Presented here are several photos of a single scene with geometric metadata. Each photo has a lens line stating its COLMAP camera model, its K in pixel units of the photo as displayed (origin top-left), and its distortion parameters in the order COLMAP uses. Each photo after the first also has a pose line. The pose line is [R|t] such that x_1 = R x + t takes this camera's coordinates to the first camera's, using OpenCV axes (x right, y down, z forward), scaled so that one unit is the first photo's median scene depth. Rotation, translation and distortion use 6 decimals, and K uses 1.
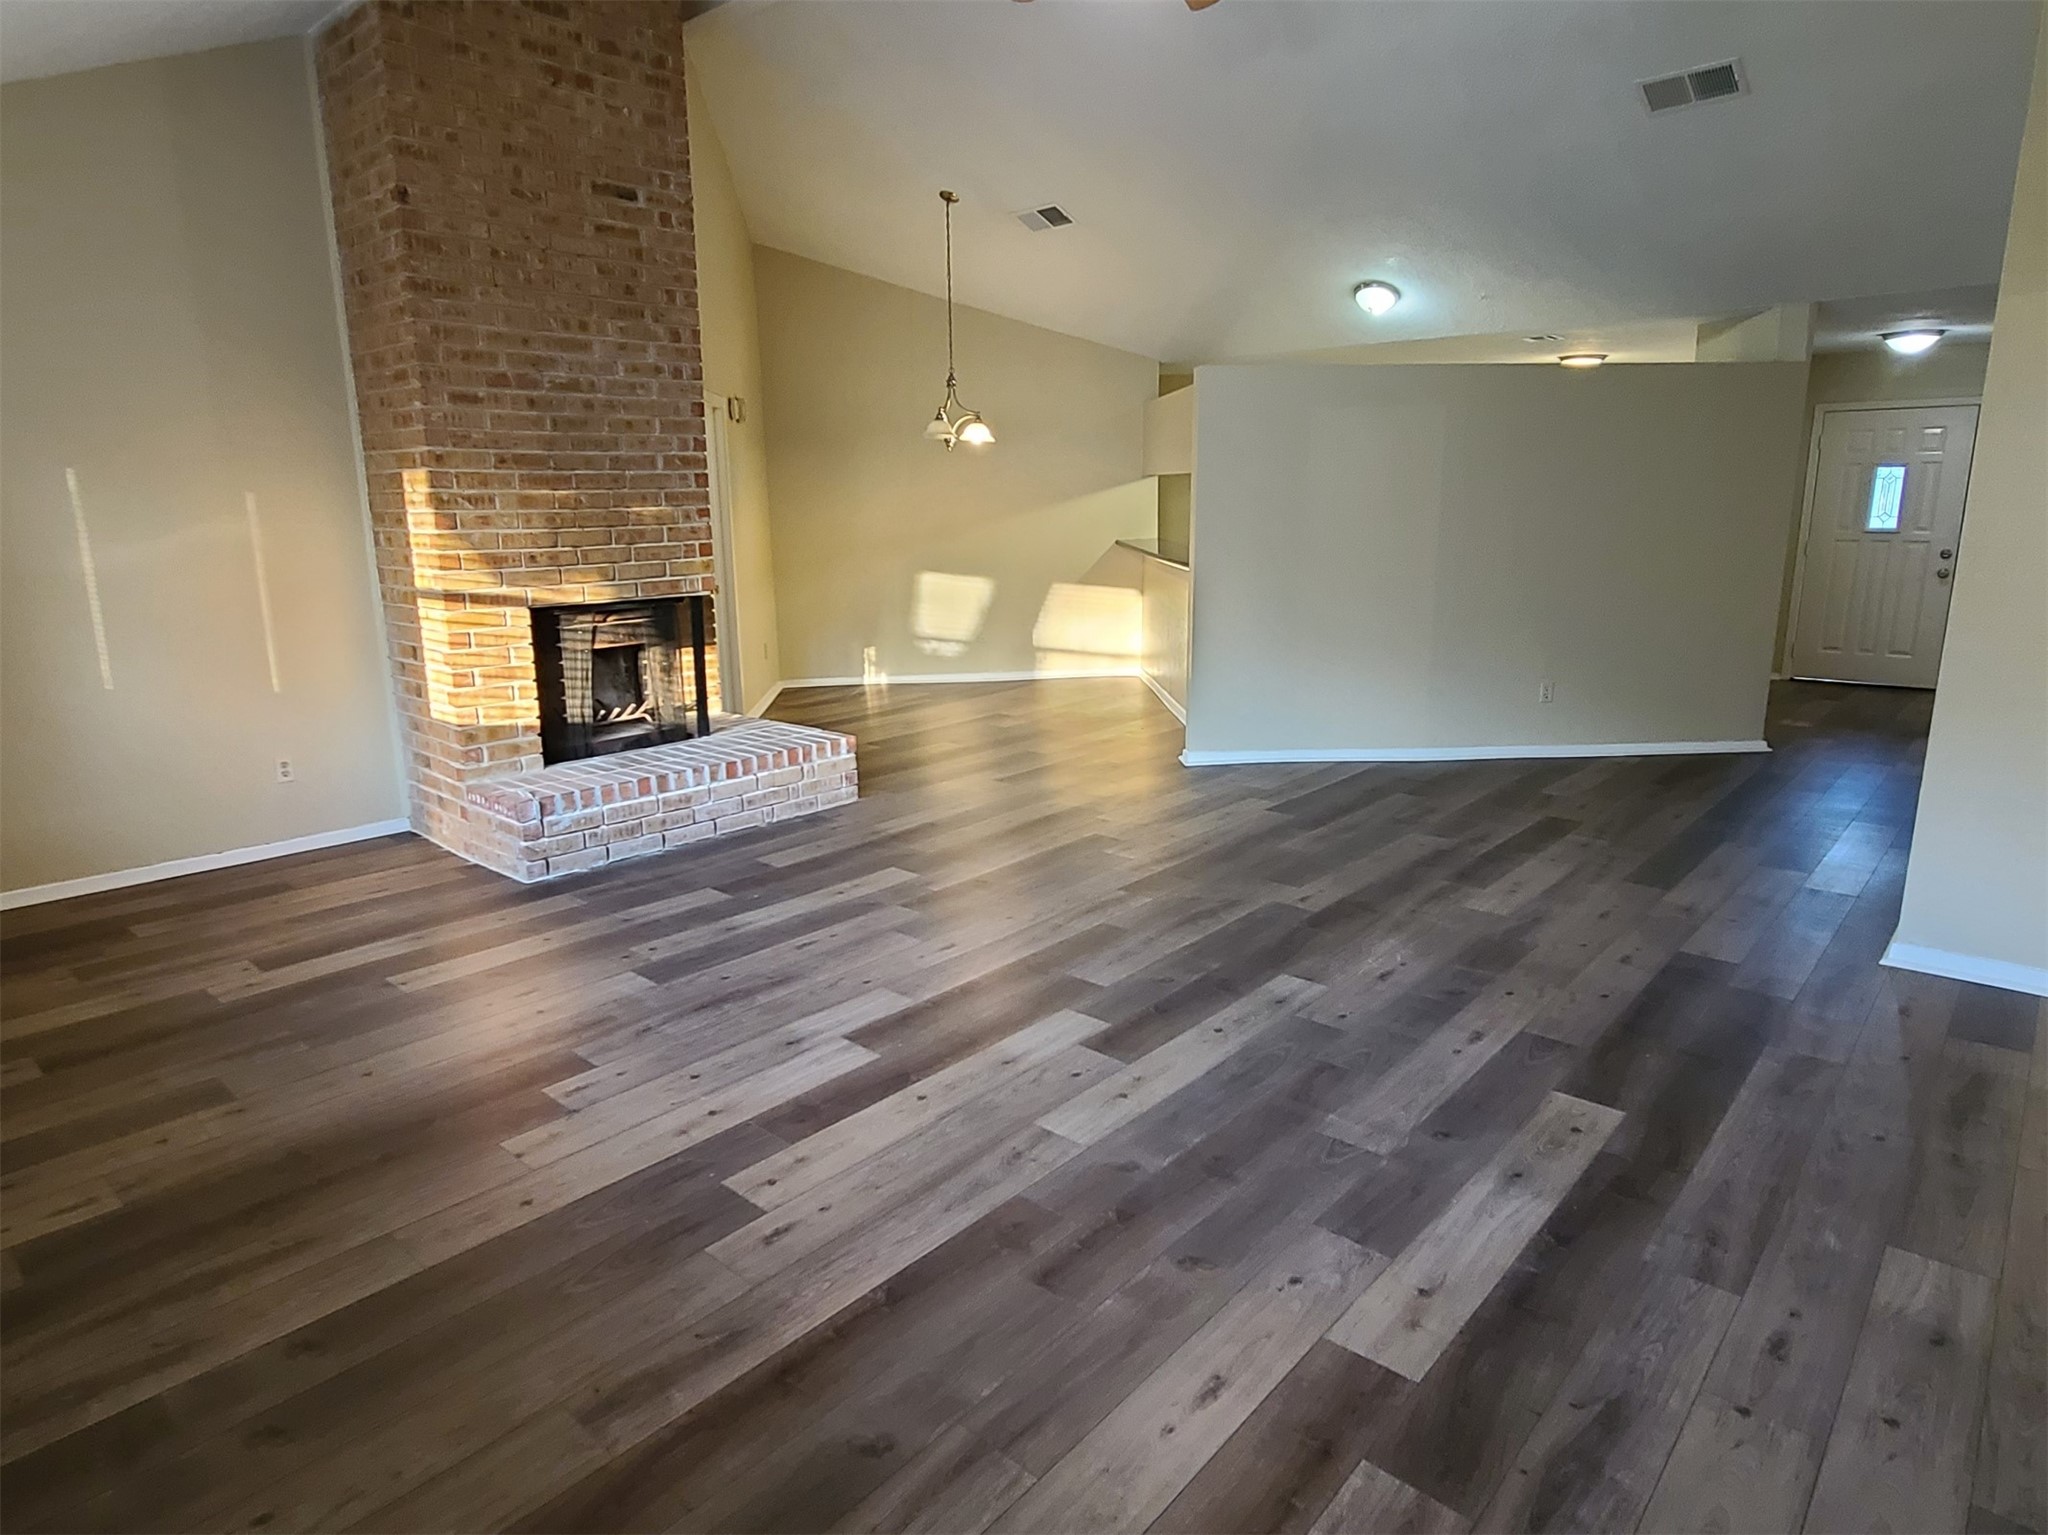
lens RADIAL K [[1181.5, 0, 1011.9], [0, 1181.5, 753.0], [0, 0, 1]] dist [0.000096, -0.000752]
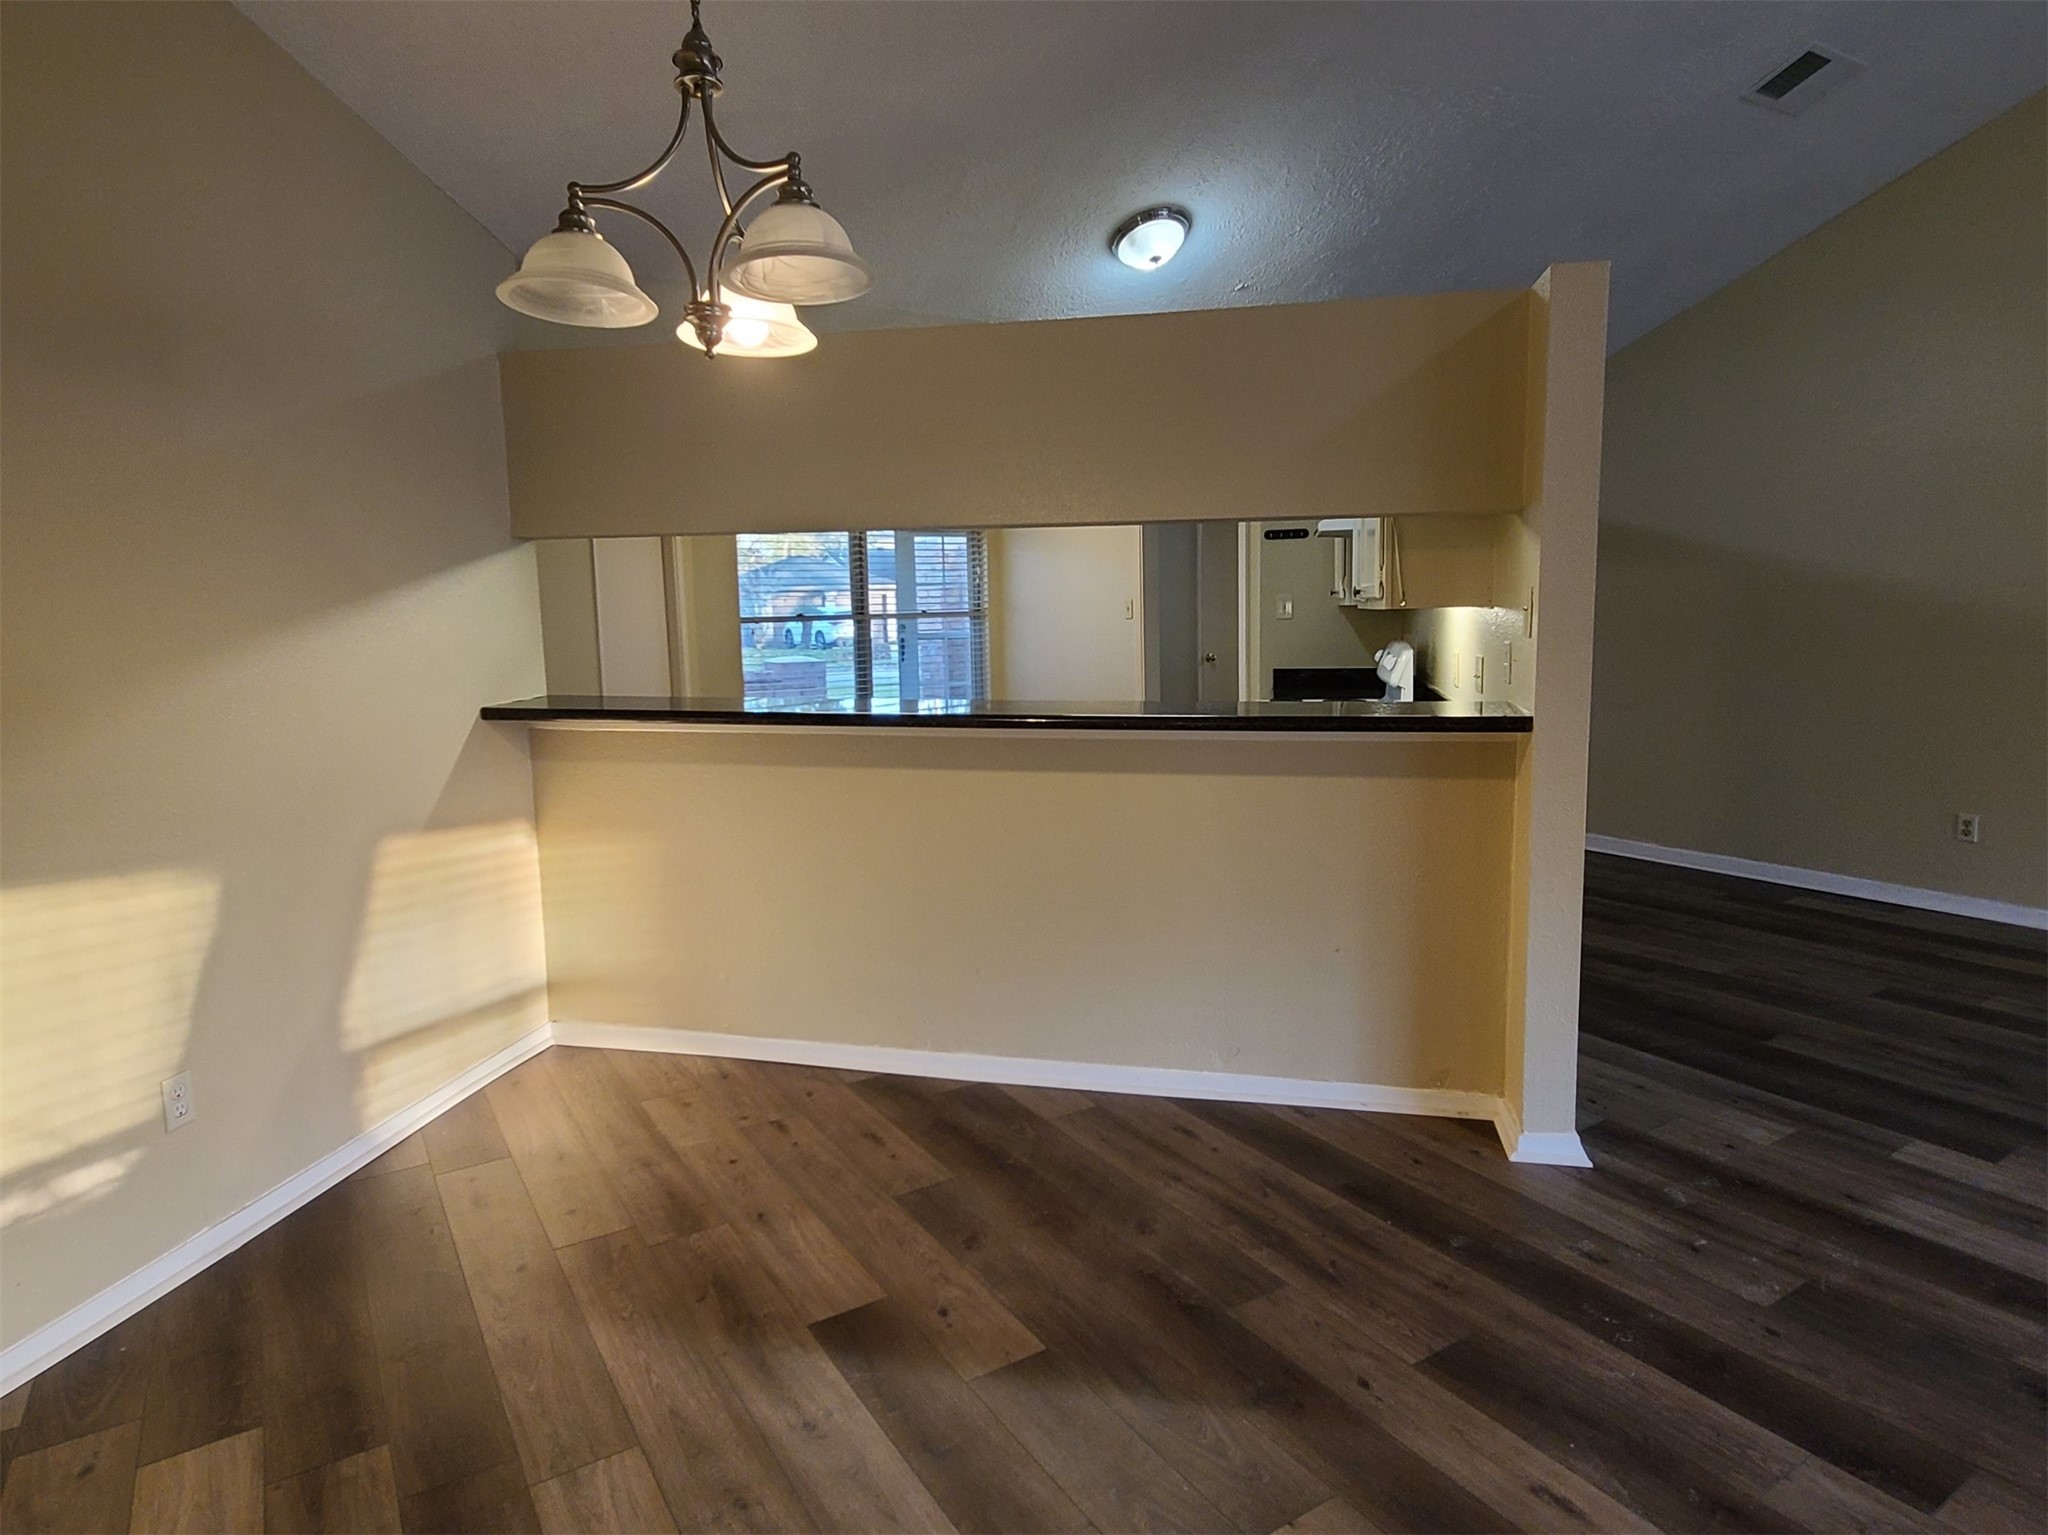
lens RADIAL K [[1181.5, 0, 1011.9], [0, 1181.5, 753.0], [0, 0, 1]] dist [0.000096, -0.000752]
pose [[0.270297, -0.116756, 0.955671, -0.410676], [0.227766, 0.972198, 0.054355, -0.278148], [-0.935447, 0.202978, 0.289375, 1.373840]]
